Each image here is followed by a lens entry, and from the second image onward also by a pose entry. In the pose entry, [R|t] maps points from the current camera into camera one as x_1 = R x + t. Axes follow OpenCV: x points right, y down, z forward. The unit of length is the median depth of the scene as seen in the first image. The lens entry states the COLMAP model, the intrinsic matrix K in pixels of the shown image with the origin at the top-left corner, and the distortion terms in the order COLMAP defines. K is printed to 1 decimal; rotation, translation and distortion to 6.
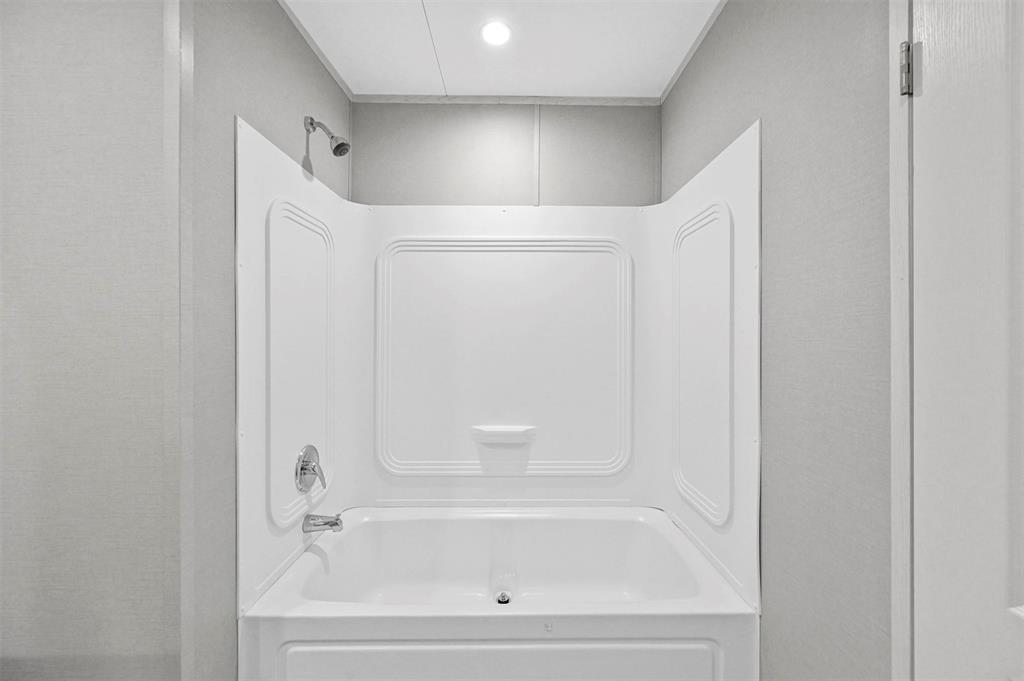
lens RADIAL K [[397.7, 0, 512.9], [0, 397.7, 340.7], [0, 0, 1]] dist [-0.001040, 0.000082]
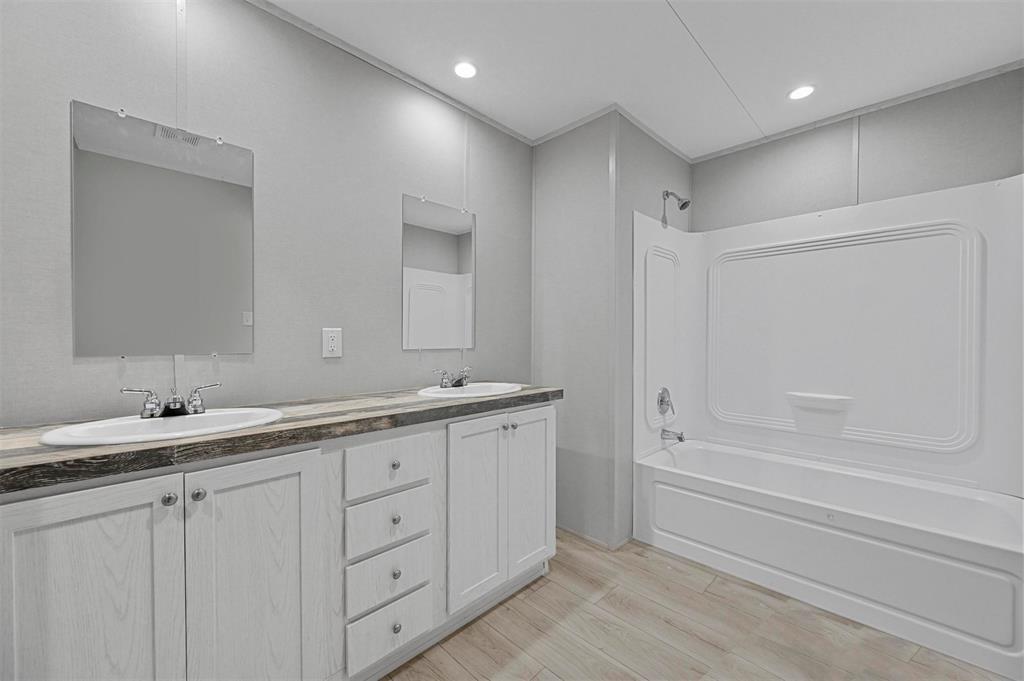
lens RADIAL K [[397.7, 0, 512.9], [0, 397.7, 340.7], [0, 0, 1]] dist [-0.001040, 0.000082]
pose [[0.701221, 0.004878, -0.712927, 0.226527], [-0.002311, 0.999987, 0.004569, 0.058479], [0.712940, -0.001556, 0.701223, -0.615720]]
